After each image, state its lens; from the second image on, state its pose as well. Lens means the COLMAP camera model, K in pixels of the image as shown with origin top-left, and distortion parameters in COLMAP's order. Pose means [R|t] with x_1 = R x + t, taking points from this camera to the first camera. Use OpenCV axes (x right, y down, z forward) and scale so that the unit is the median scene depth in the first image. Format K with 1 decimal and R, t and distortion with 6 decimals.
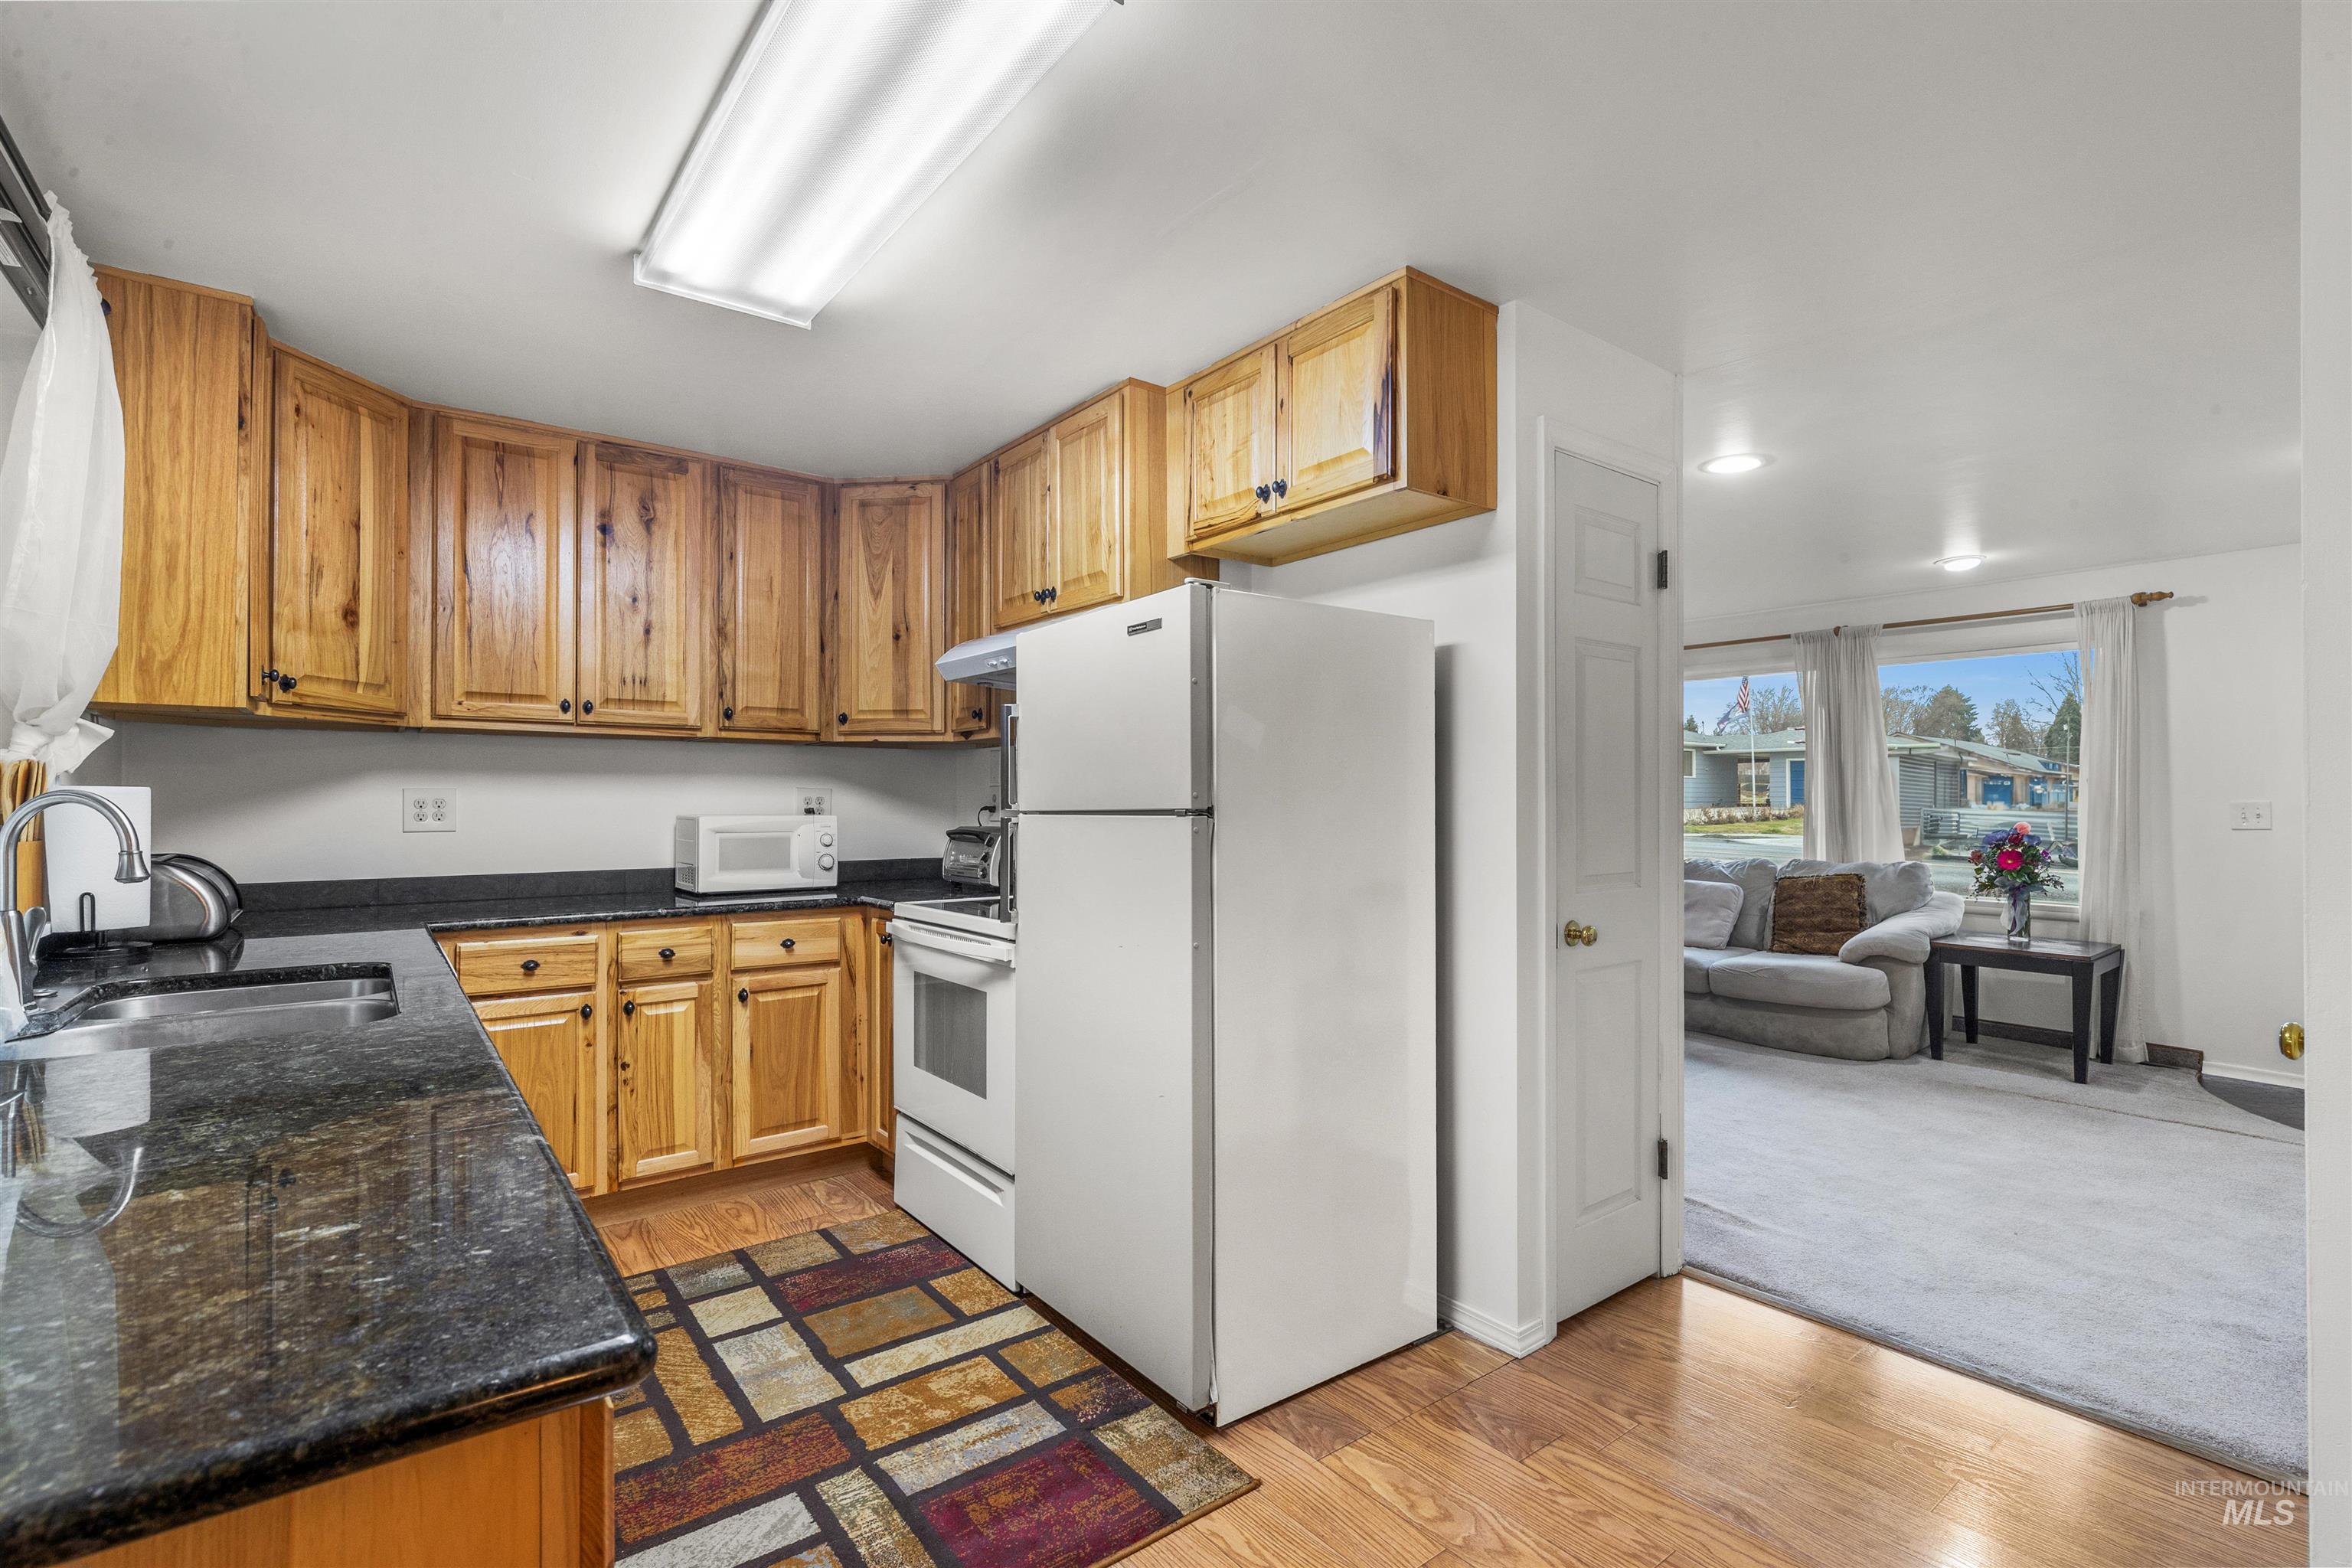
lens RADIAL K [[1067.5, 0, 1163.8], [0, 1067.5, 789.2], [0, 0, 1]] dist [0.000574, 0.001840]
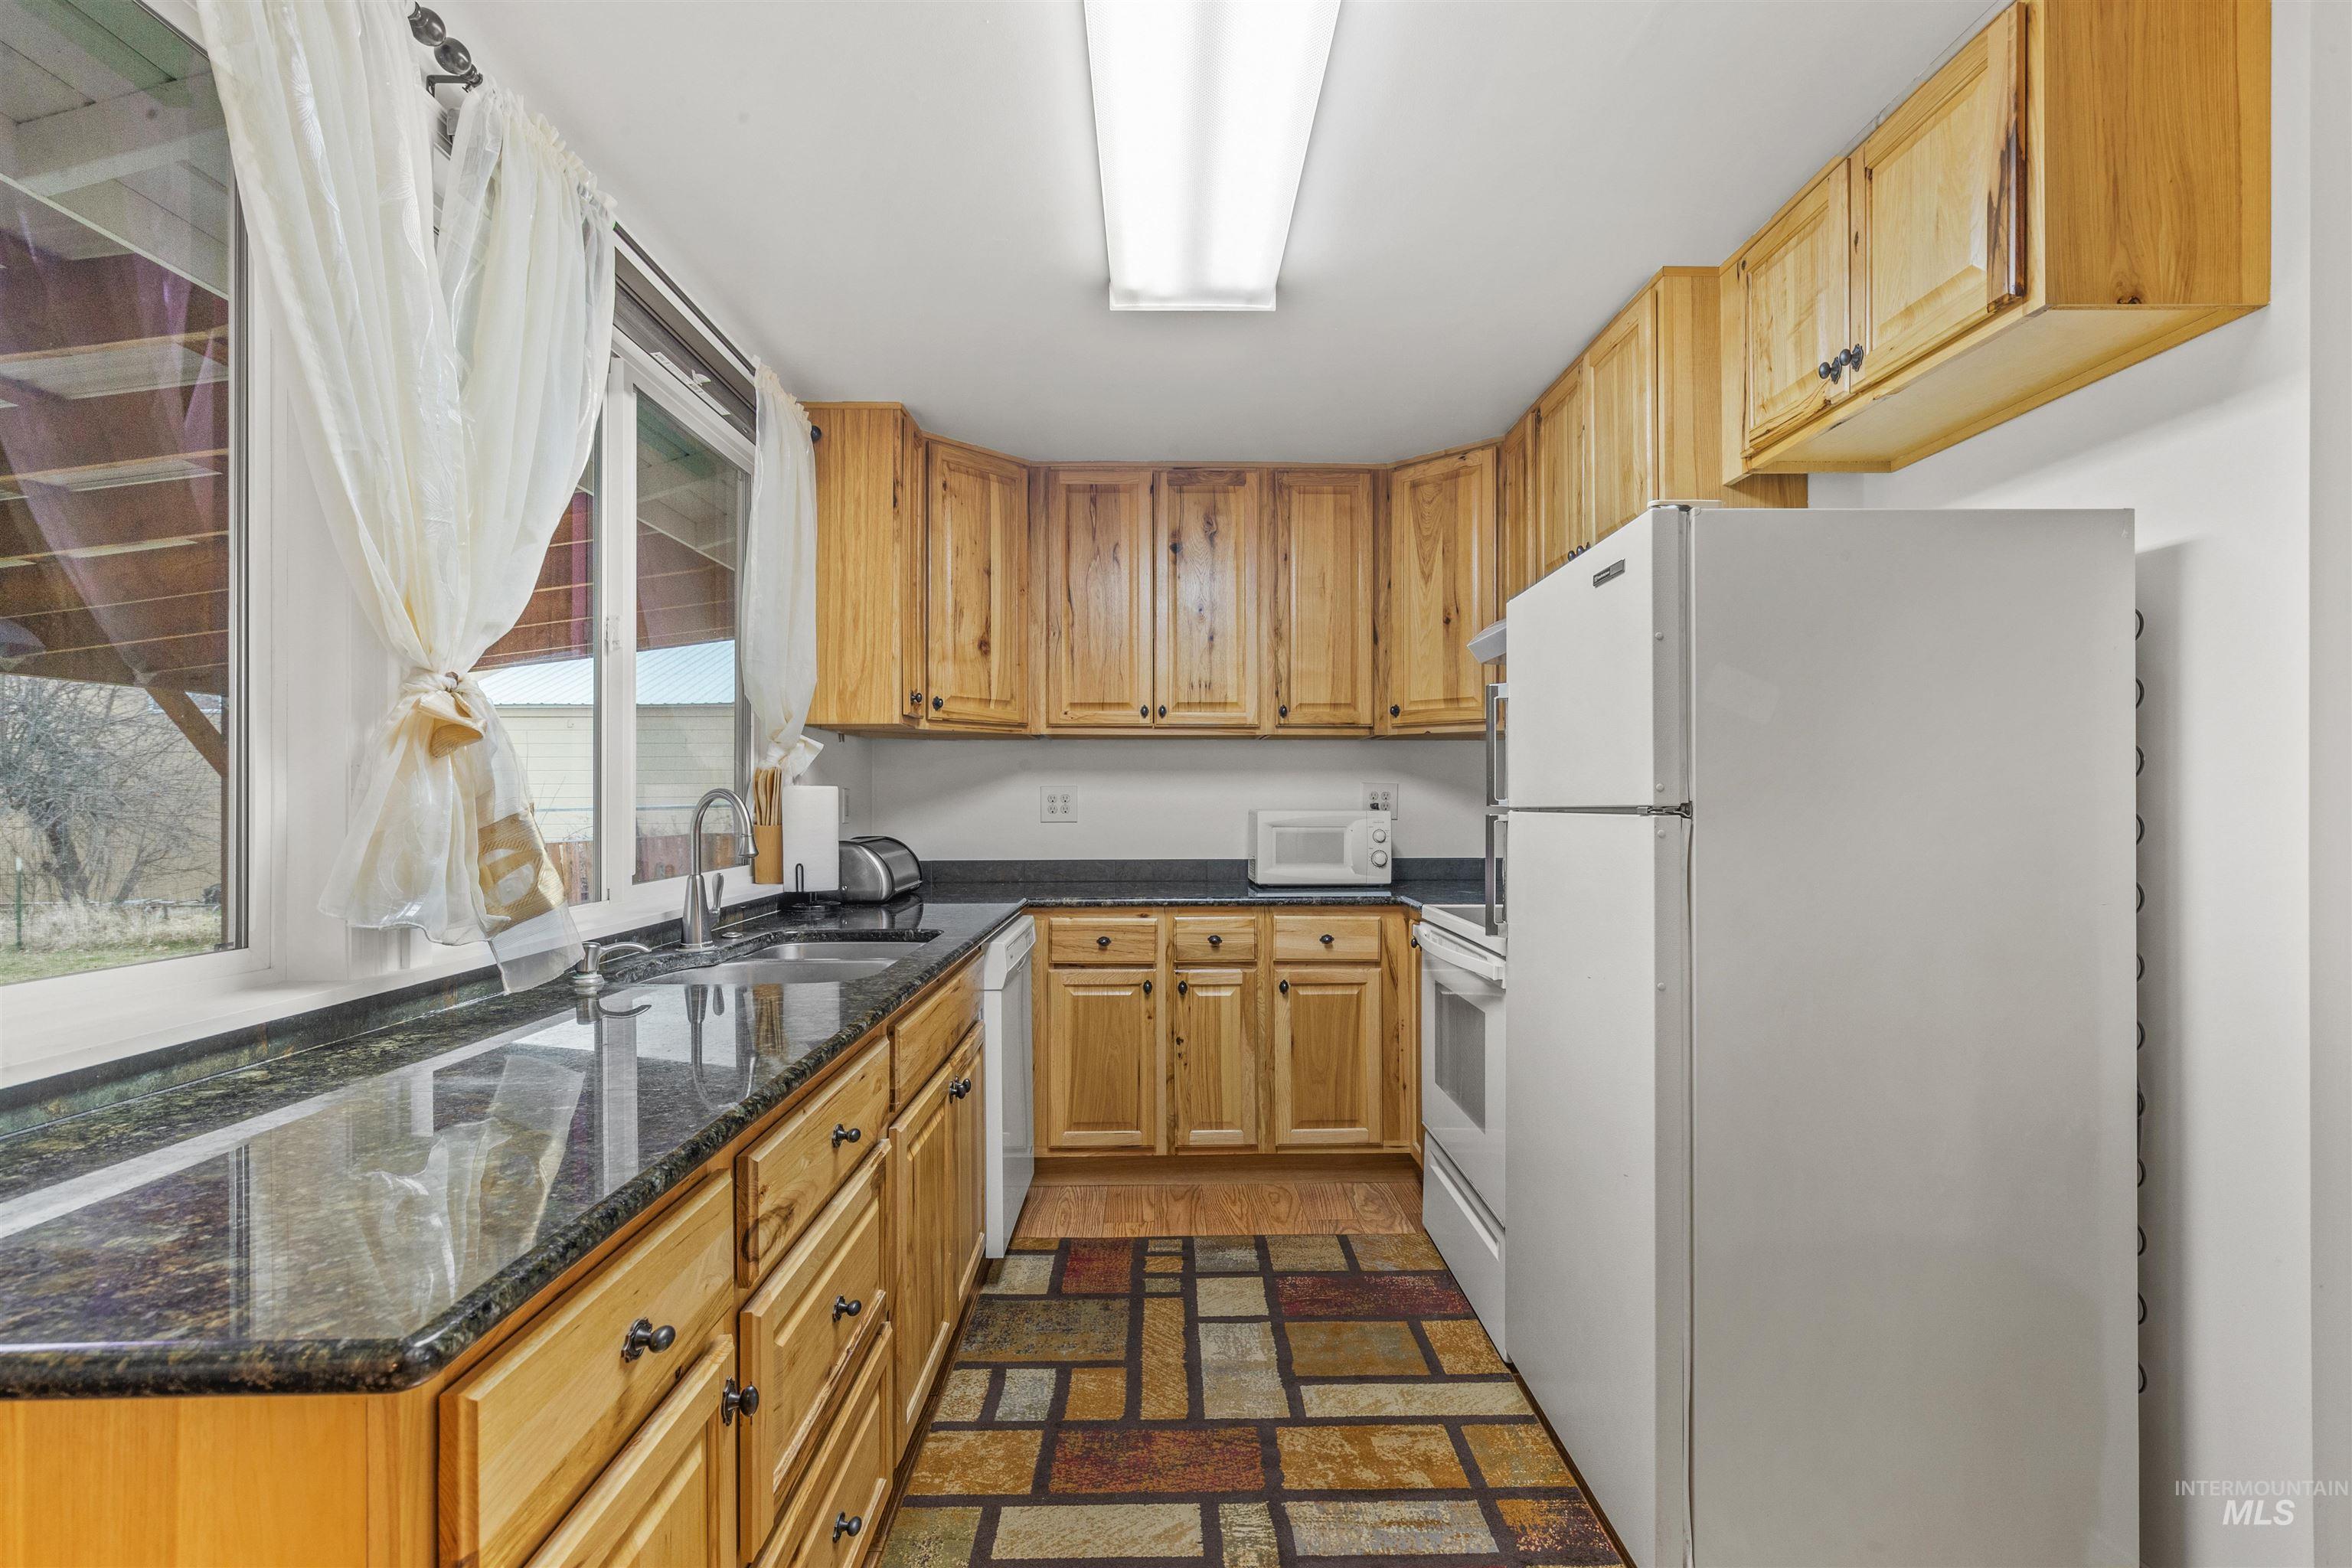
lens RADIAL K [[1067.5, 0, 1183.8], [0, 1067.5, 792.4], [0, 0, 1]] dist [0.000574, 0.001840]
pose [[0.811577, -0.003402, -0.584236, 0.150117], [0.007704, 0.999958, 0.004878, 0.002173], [0.584195, -0.008460, 0.811569, 0.142515]]
